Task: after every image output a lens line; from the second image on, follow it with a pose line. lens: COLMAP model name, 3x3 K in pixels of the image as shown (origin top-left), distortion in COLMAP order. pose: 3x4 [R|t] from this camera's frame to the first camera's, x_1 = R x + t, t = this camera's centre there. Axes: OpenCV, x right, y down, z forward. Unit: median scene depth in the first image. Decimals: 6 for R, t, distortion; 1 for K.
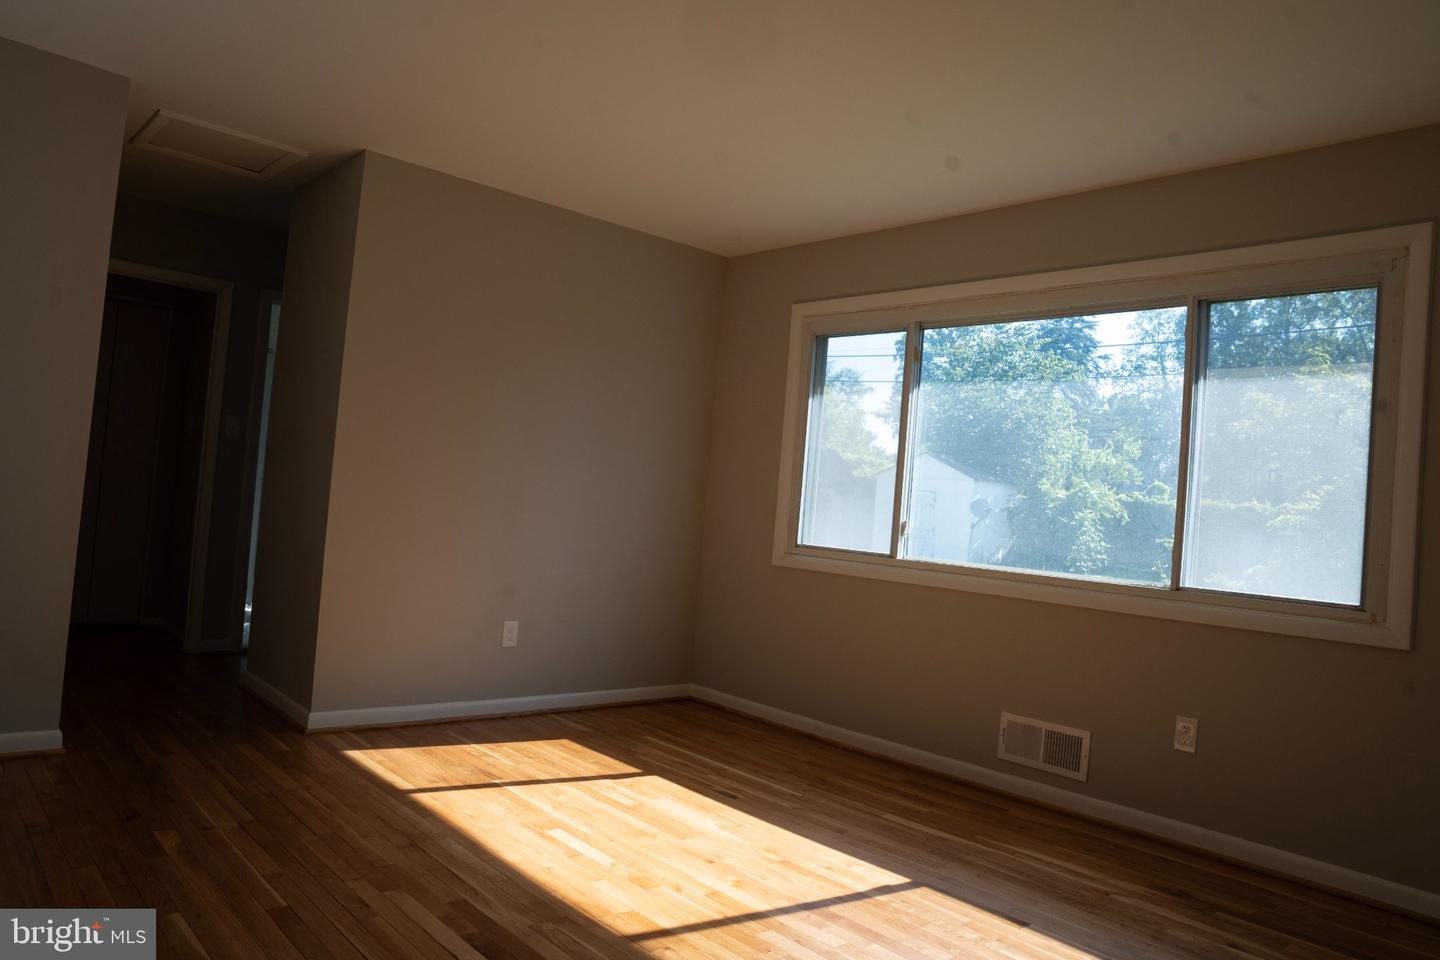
lens RADIAL K [[979.8, 0, 723.3], [0, 979.8, 482.1], [0, 0, 1]] dist [-0.104203, 0.076270]
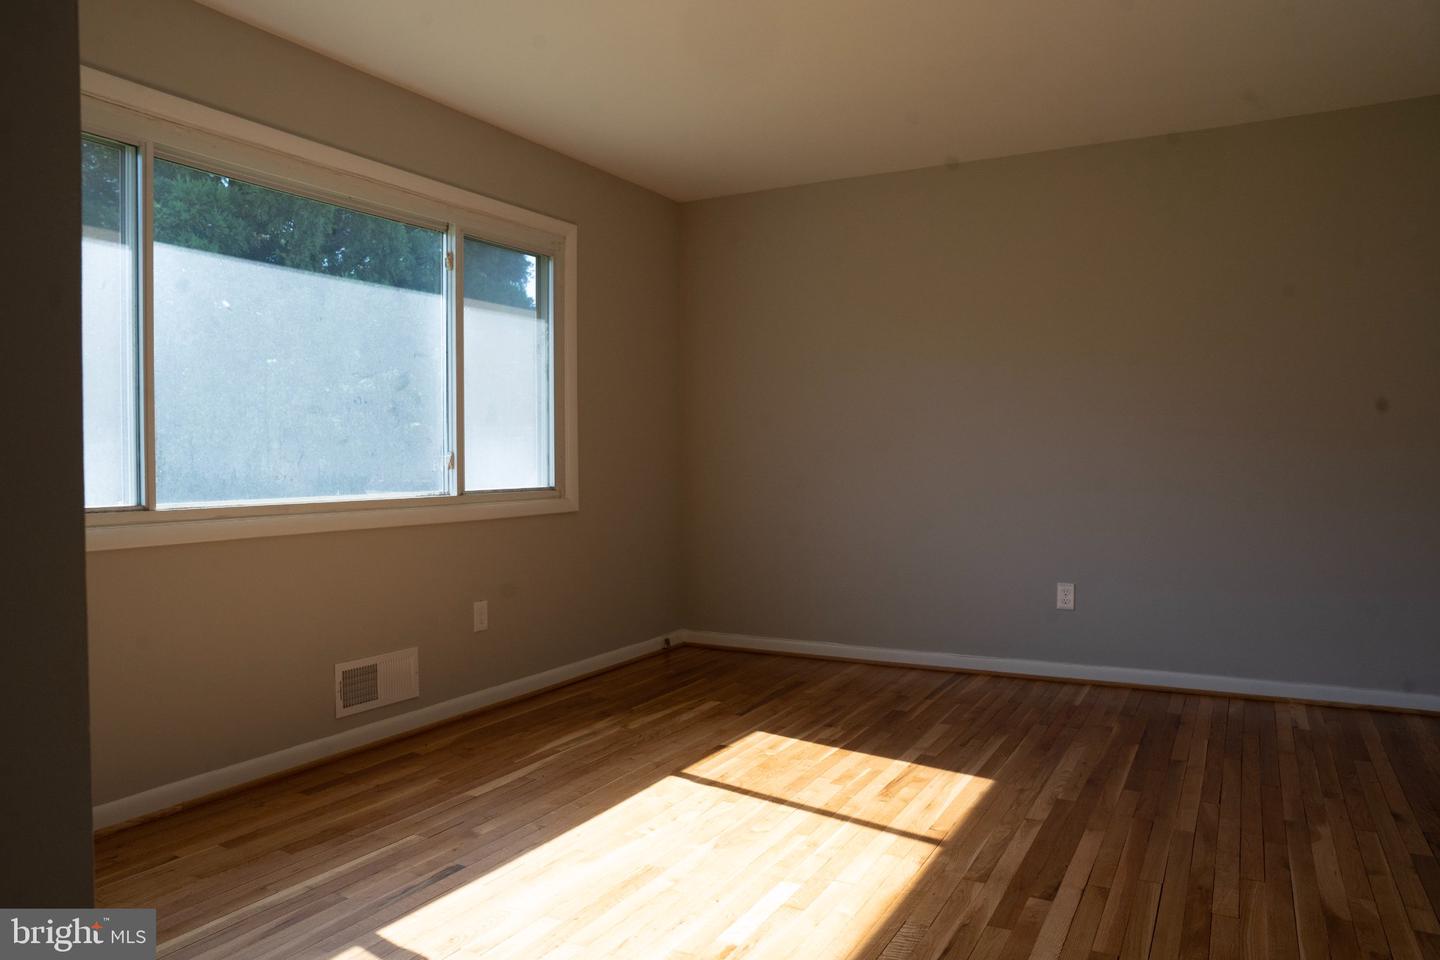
lens RADIAL K [[979.8, 0, 723.3], [0, 979.8, 482.1], [0, 0, 1]] dist [-0.104203, 0.076270]
pose [[-0.328750, -0.103710, 0.938705, -0.721247], [-0.047710, 0.994507, 0.093167, -0.023372], [-0.943211, -0.014158, -0.331893, 1.139658]]
